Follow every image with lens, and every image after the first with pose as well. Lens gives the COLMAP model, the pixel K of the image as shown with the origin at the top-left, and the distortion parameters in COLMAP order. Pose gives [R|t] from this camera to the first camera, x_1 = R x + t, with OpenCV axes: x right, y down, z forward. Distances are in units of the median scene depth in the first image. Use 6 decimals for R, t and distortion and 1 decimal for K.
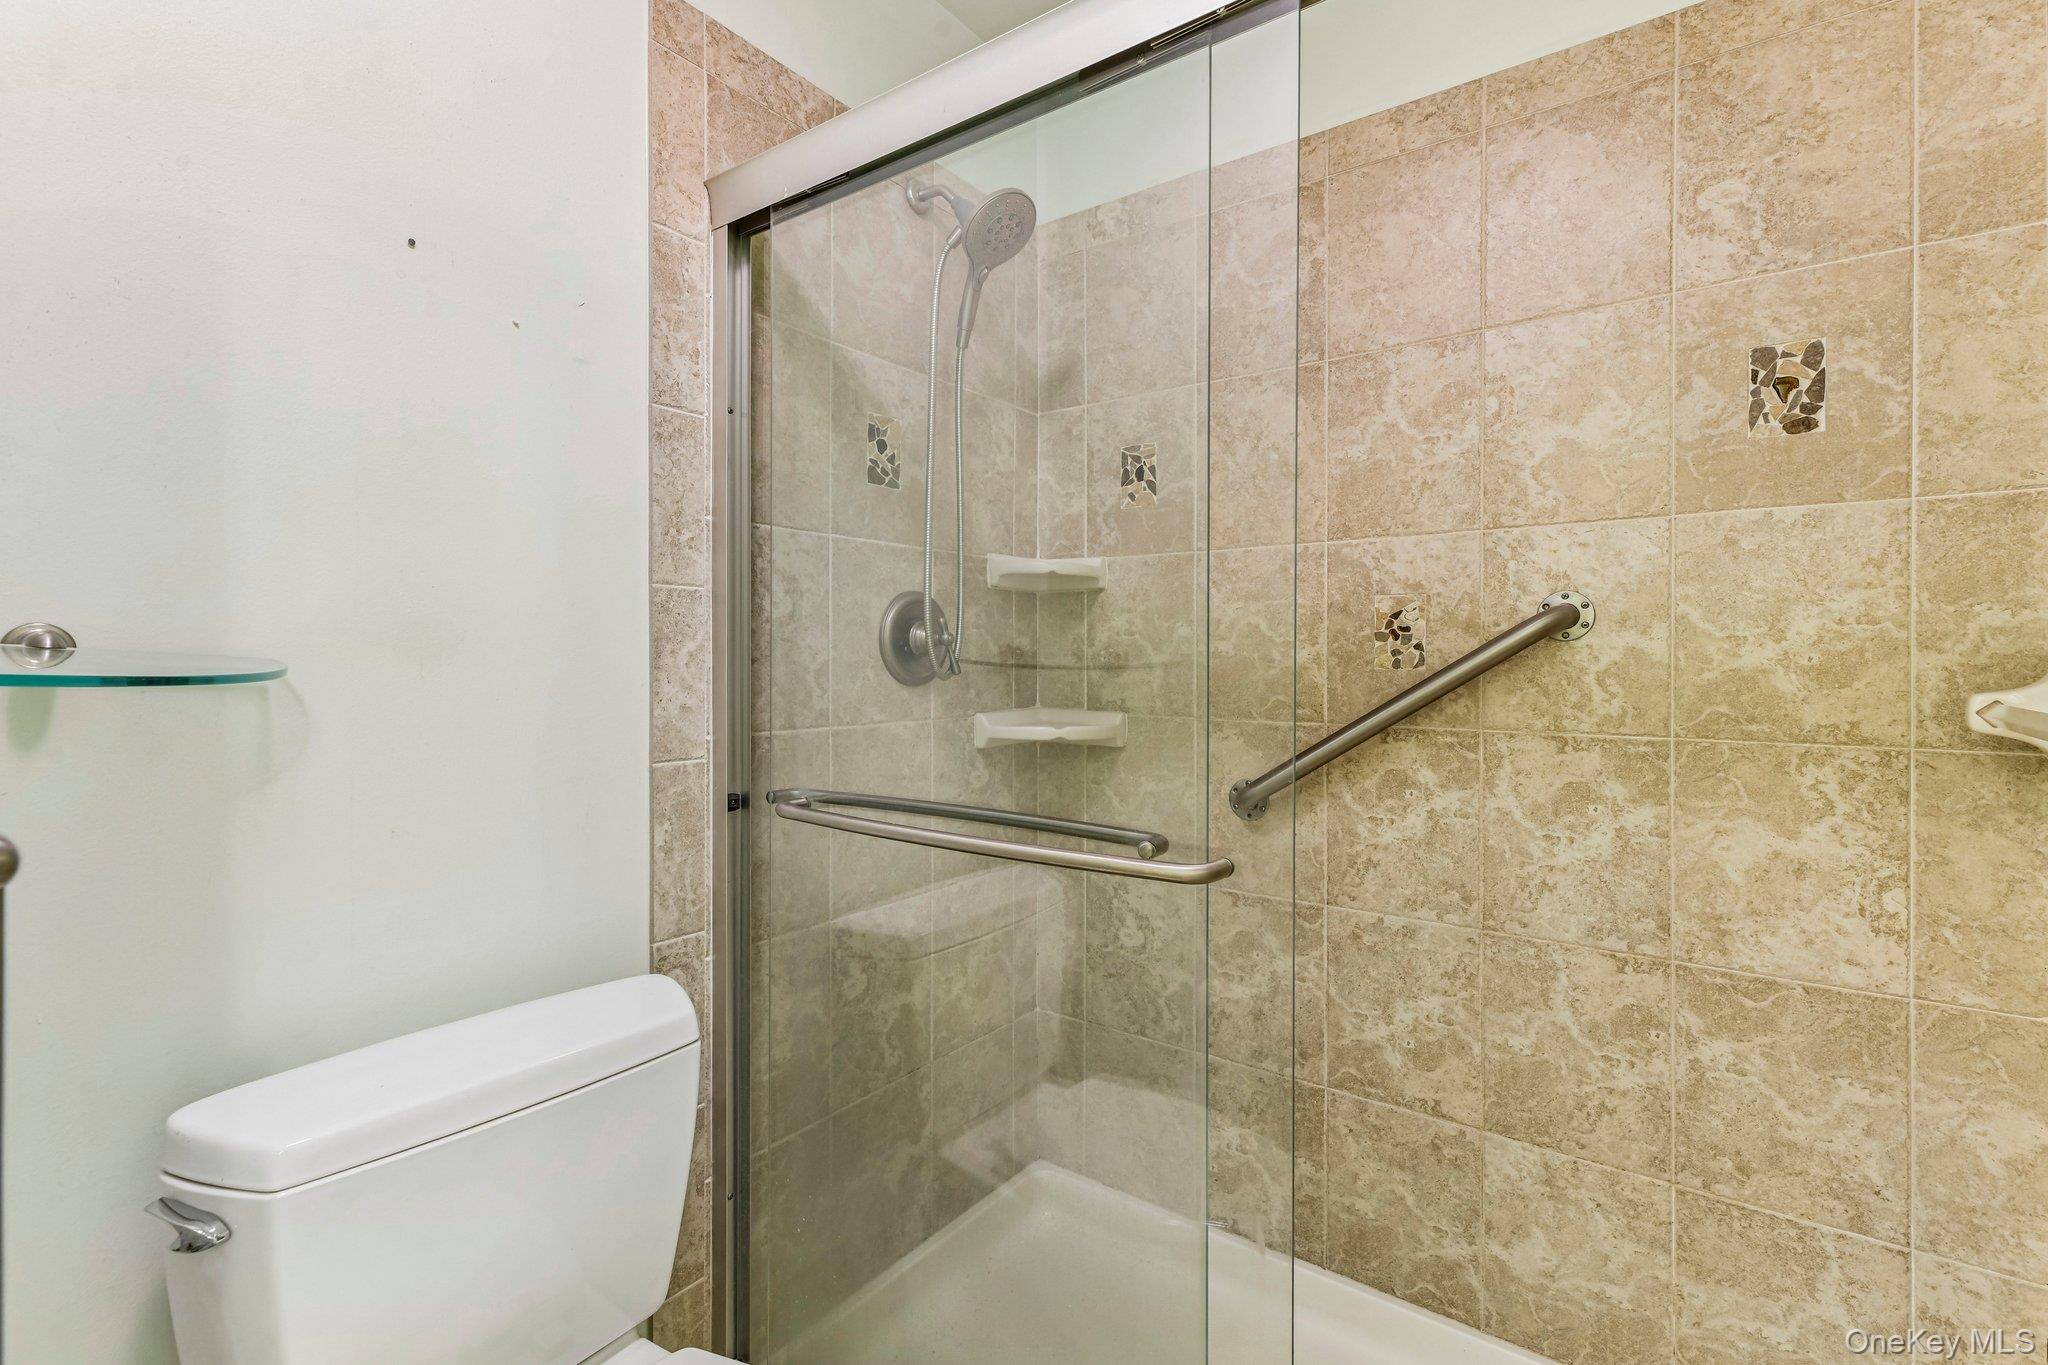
lens RADIAL K [[946.5, 0, 1023.5], [0, 946.5, 661.2], [0, 0, 1]] dist [0.003630, -0.002452]
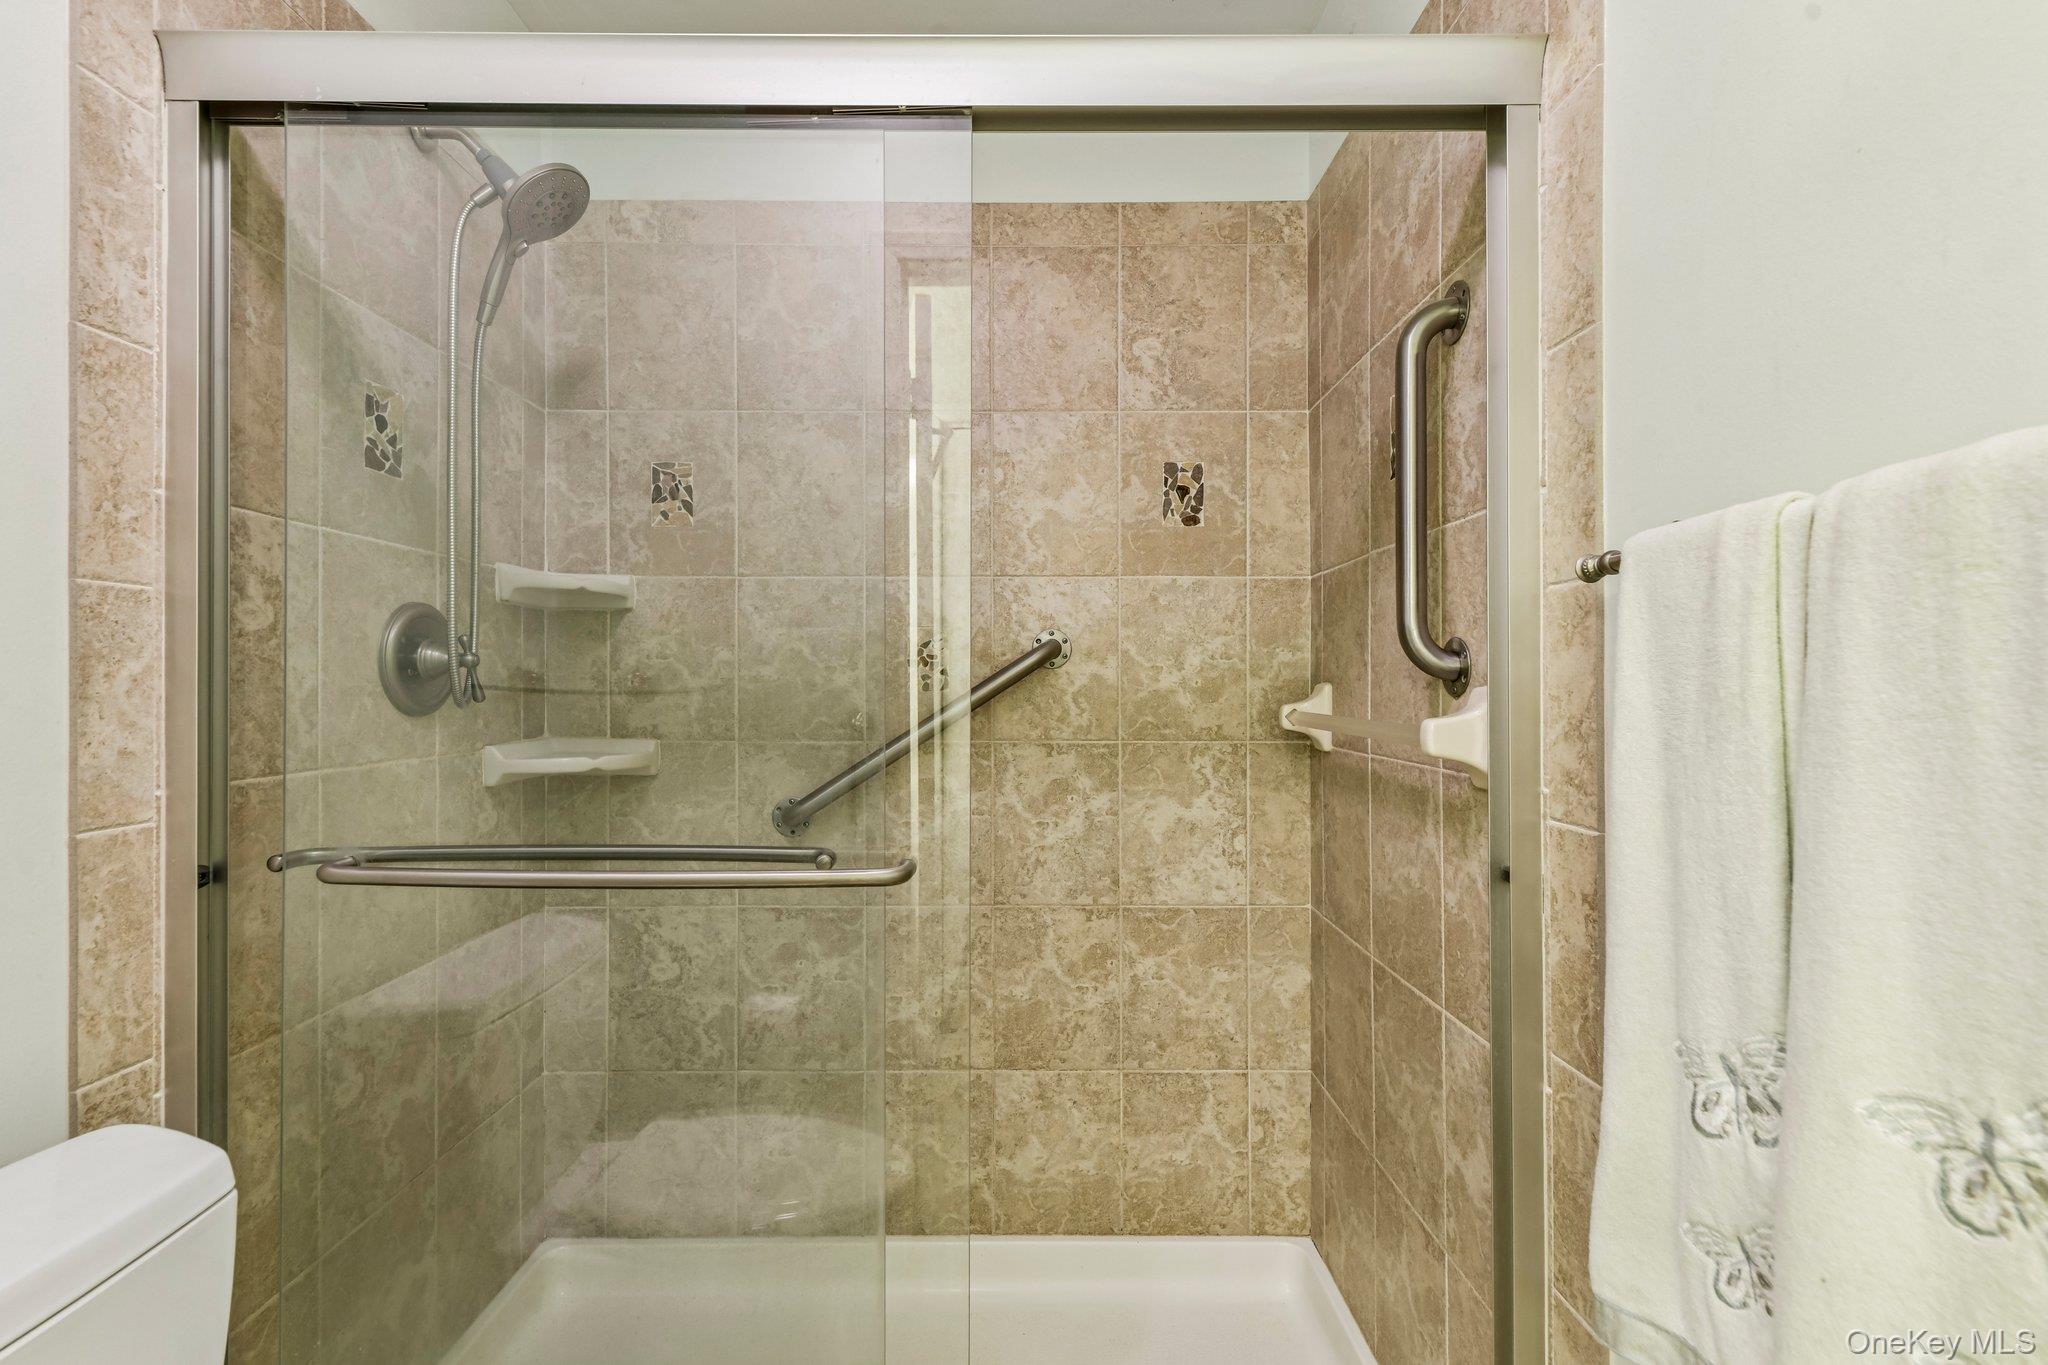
lens RADIAL K [[946.5, 0, 1034.9], [0, 946.5, 685.9], [0, 0, 1]] dist [0.003630, -0.002452]
pose [[0.789699, -0.003512, 0.613485, -0.222351], [0.001796, 0.999993, 0.003413, -0.002584], [-0.613492, -0.001594, 0.789699, 0.007180]]
